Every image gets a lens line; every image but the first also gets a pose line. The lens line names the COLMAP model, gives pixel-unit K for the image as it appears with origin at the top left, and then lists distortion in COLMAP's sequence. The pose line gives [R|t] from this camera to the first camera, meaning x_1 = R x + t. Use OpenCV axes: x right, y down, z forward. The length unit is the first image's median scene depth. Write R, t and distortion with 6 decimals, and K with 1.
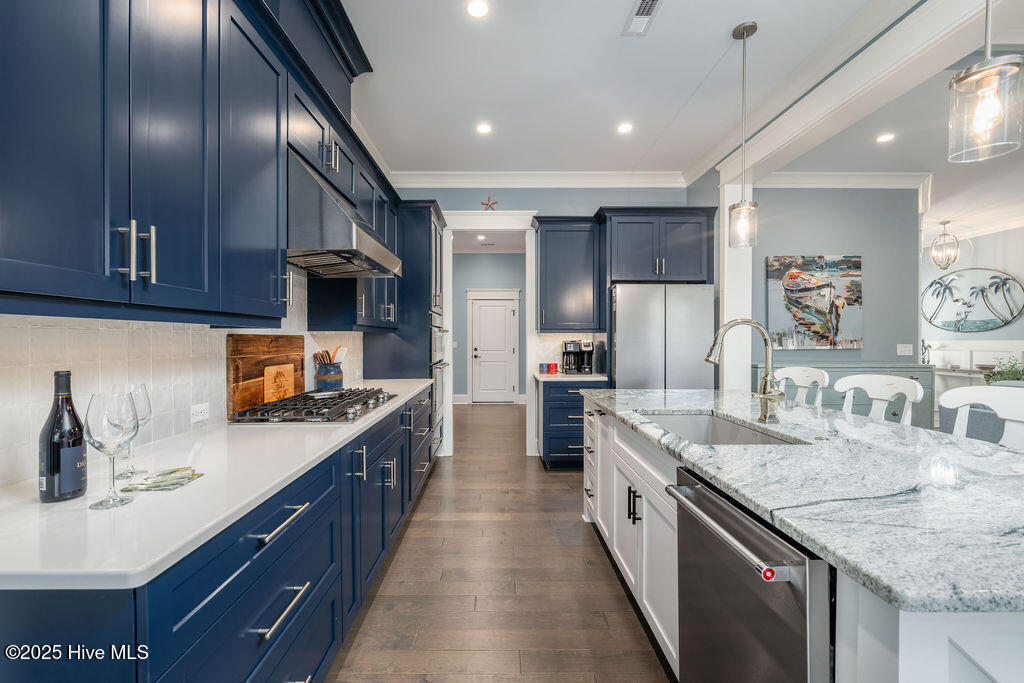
lens RADIAL K [[427.0, 0, 498.4], [0, 427.0, 349.0], [0, 0, 1]] dist [0.001380, 0.000201]
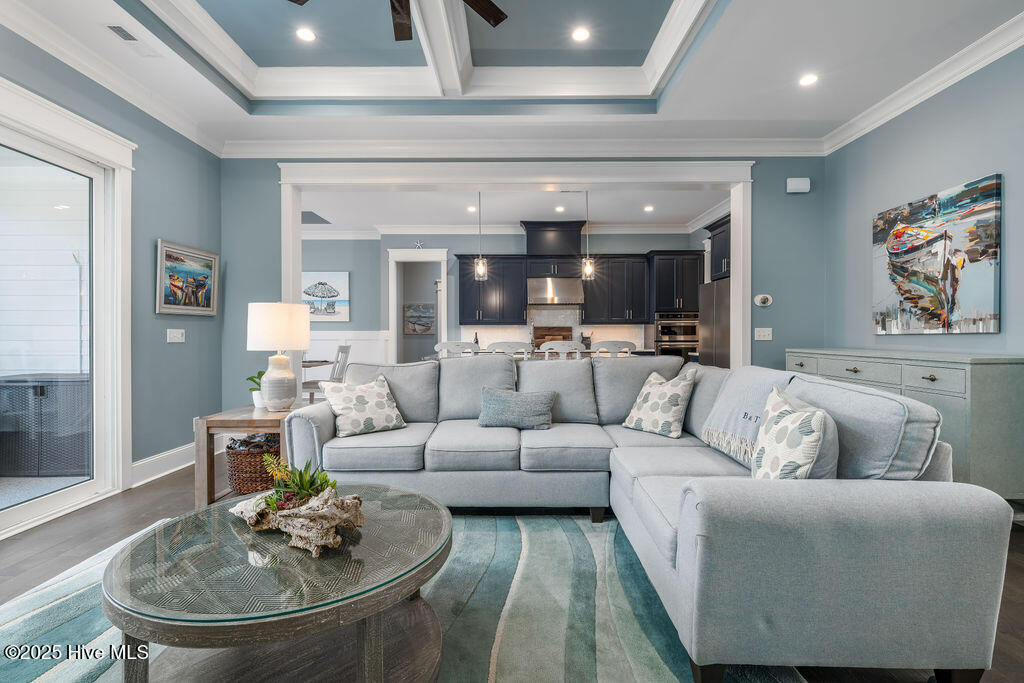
lens RADIAL K [[464.7, 0, 512.0], [0, 464.7, 341.5], [0, 0, 1]] dist [-0.000644, -0.000260]
pose [[0.001273, 0.013961, -0.999902, 1.487024], [-0.022304, 0.999654, 0.013929, 0.017183], [0.999750, 0.022284, 0.001584, 0.340568]]
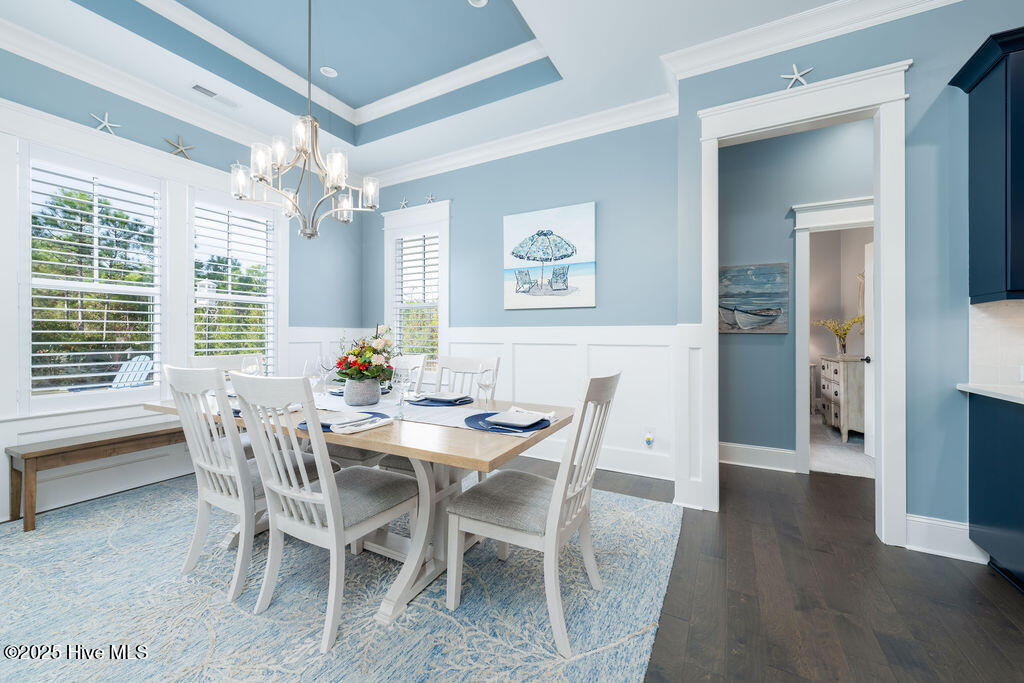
lens RADIAL K [[392.6, 0, 512.0], [0, 392.6, 341.5], [0, 0, 1]] dist [0.000614, 0.000086]
pose [[-0.483438, 0.007696, -0.875345, 0.368896], [-0.023671, 0.999481, 0.021860, 0.031322], [0.875059, 0.031288, -0.483004, -0.080944]]
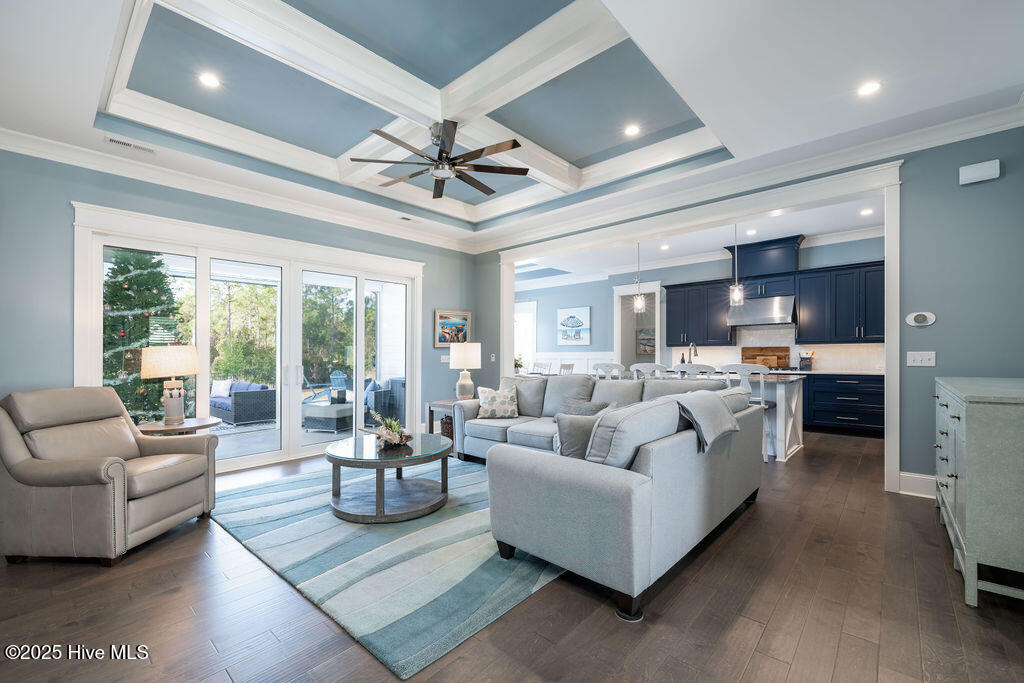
lens RADIAL K [[427.0, 0, 498.4], [0, 427.0, 349.0], [0, 0, 1]] dist [0.001380, 0.000201]
pose [[-0.679764, 0.001555, -0.733430, 1.579389], [-0.007992, 0.999923, 0.009527, -0.016969], [0.733388, 0.012338, -0.679699, 0.845368]]
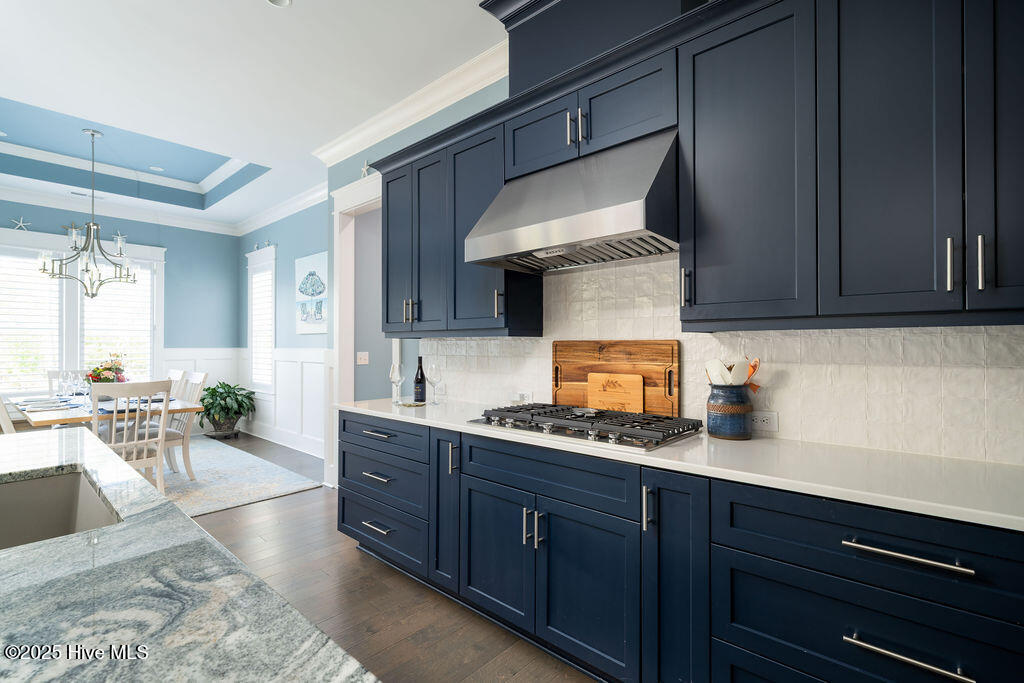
lens RADIAL K [[464.7, 0, 512.0], [0, 464.7, 341.5], [0, 0, 1]] dist [-0.000644, -0.000260]
pose [[-0.666960, -0.000193, -0.745094, 0.180684], [-0.012207, 0.999869, 0.010668, -0.018929], [0.744994, 0.016210, -0.666874, 0.727315]]
